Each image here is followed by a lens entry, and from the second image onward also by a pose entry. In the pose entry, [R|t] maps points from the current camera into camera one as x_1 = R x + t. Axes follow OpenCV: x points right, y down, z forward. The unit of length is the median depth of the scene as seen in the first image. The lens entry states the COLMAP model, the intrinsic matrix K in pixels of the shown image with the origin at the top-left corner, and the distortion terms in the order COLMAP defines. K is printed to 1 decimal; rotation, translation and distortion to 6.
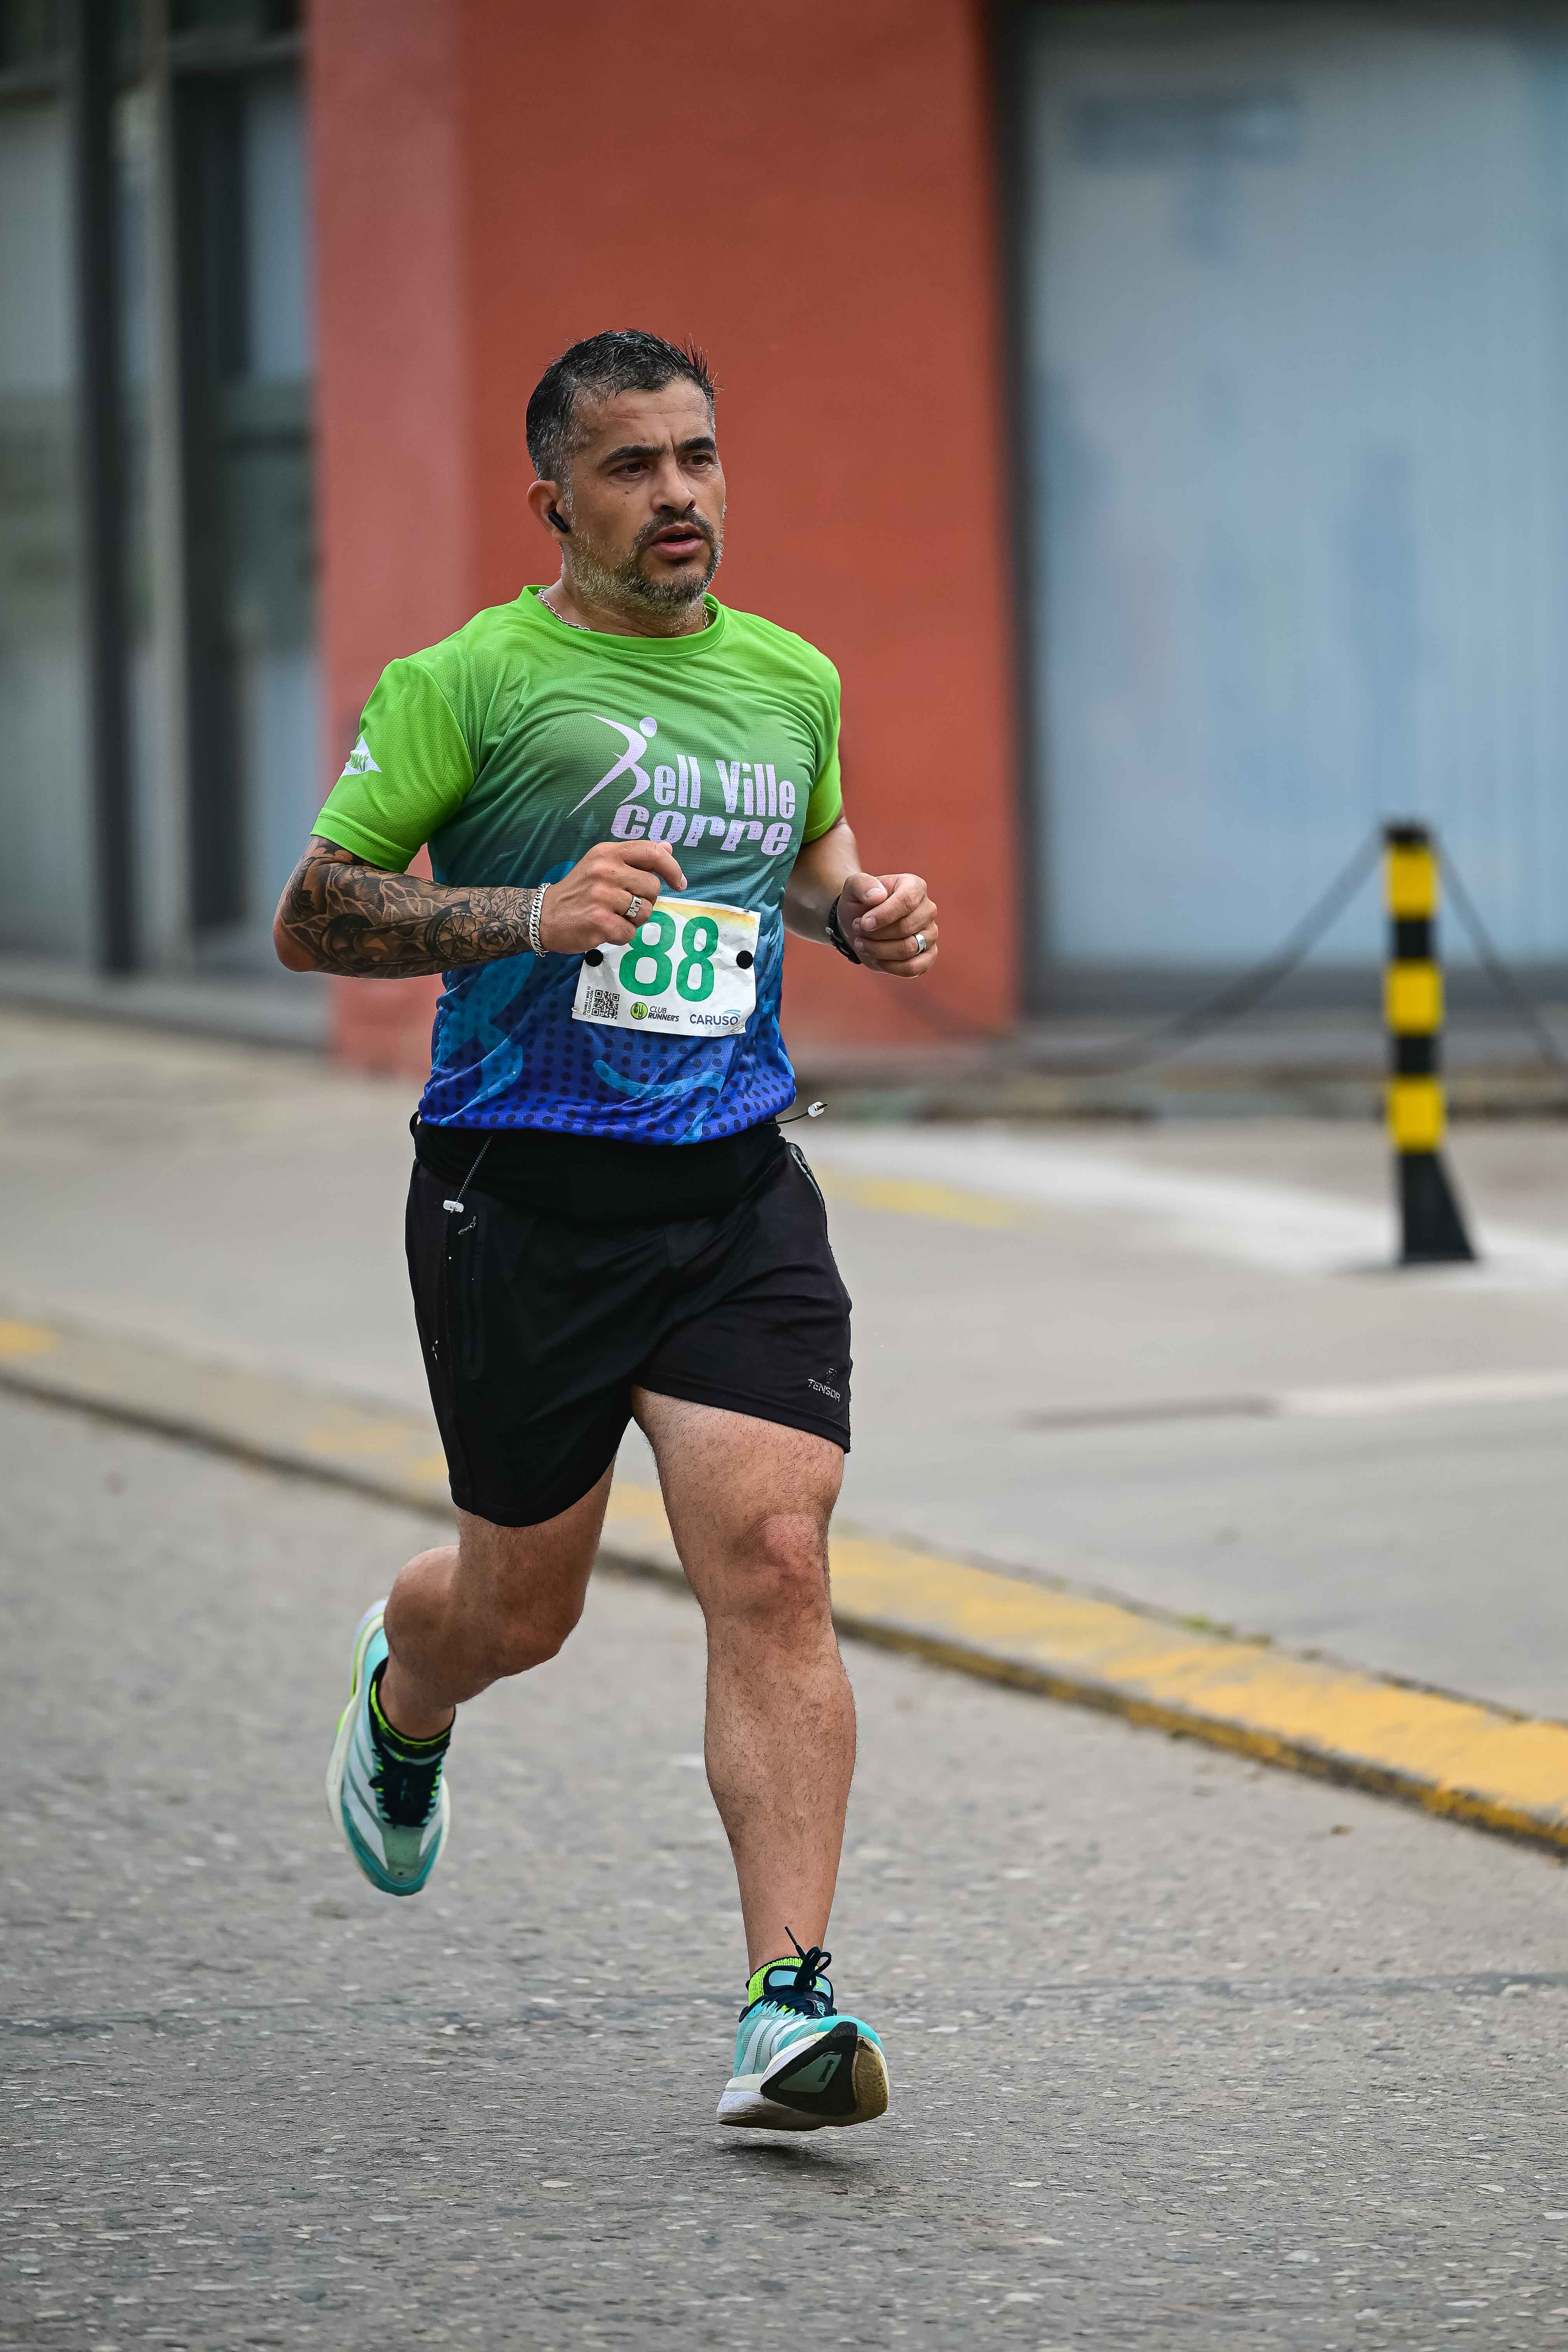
lens RADIAL K [[13470.3, 0, 781.1], [0, 13470.3, 1172.9], [0, 0, 1]] dist [0.126641, 0.000000]
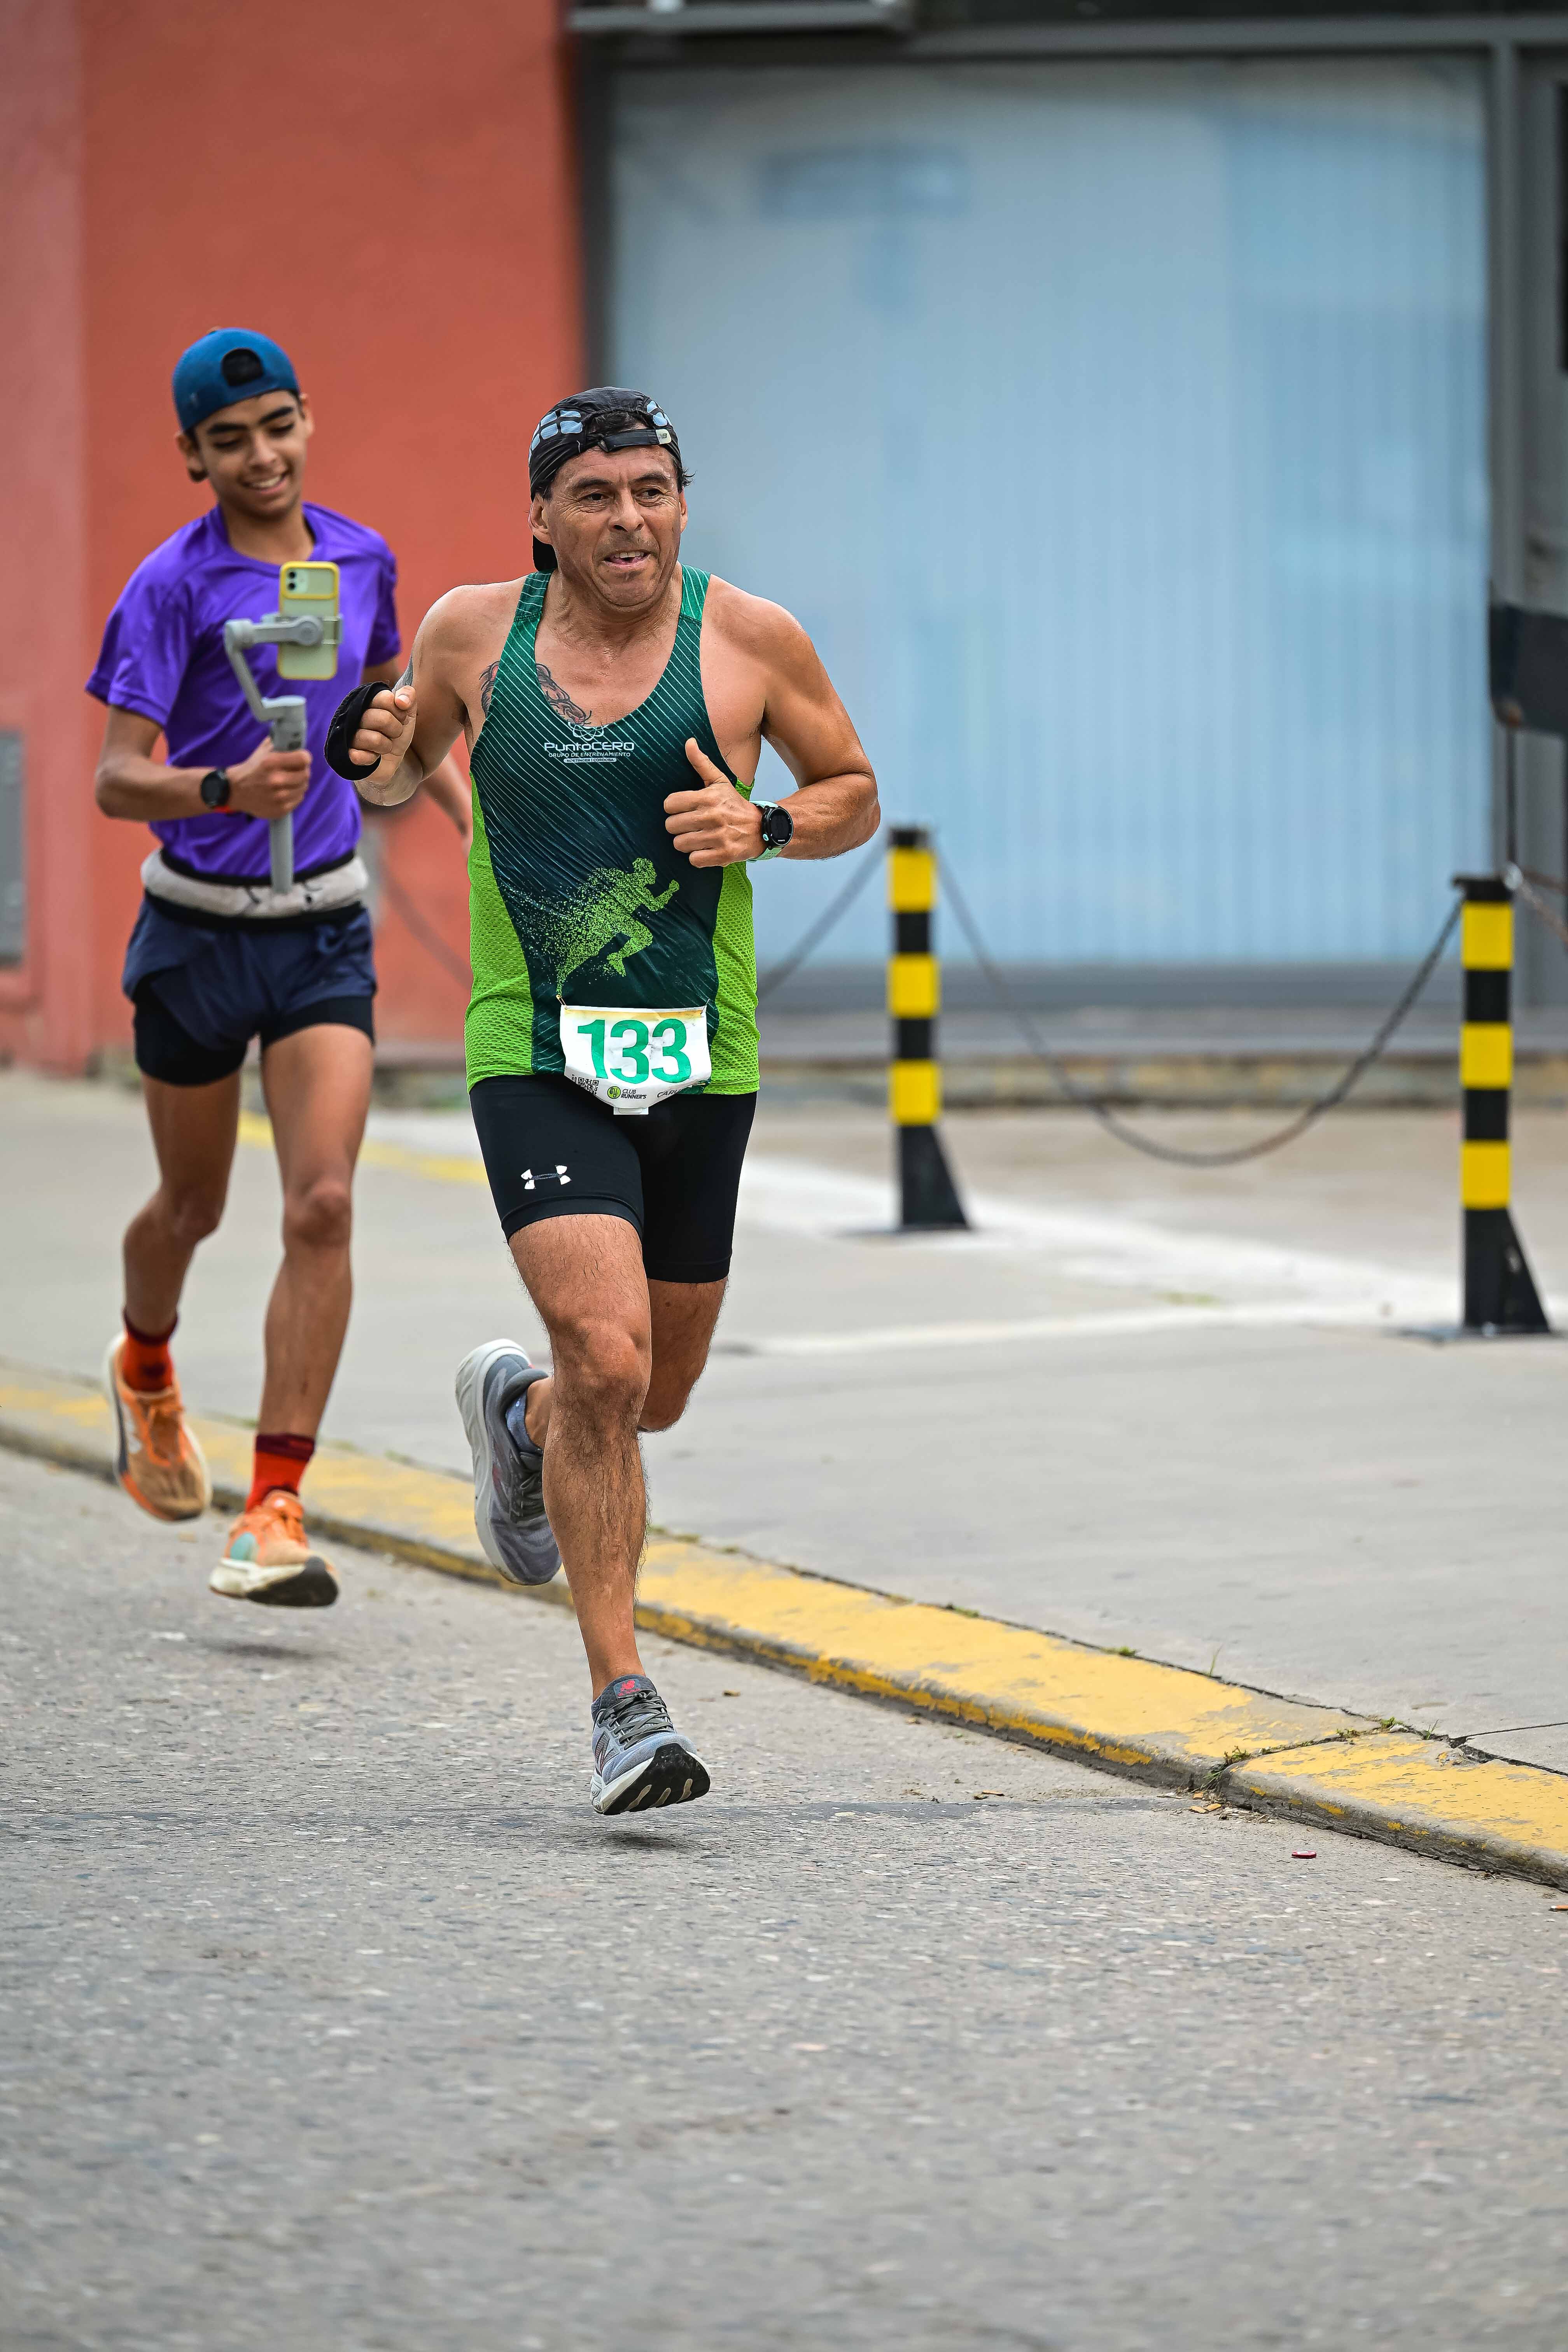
lens RADIAL K [[13470.3, 0, 786.8], [0, 13470.3, 1179.9], [0, 0, 1]] dist [0.126641, 0.000000]
pose [[0.999840, 0.008089, 0.015980, 0.031585], [-0.008034, 0.999962, -0.003443, 0.010578], [-0.016008, 0.003314, 0.999866, -0.153840]]
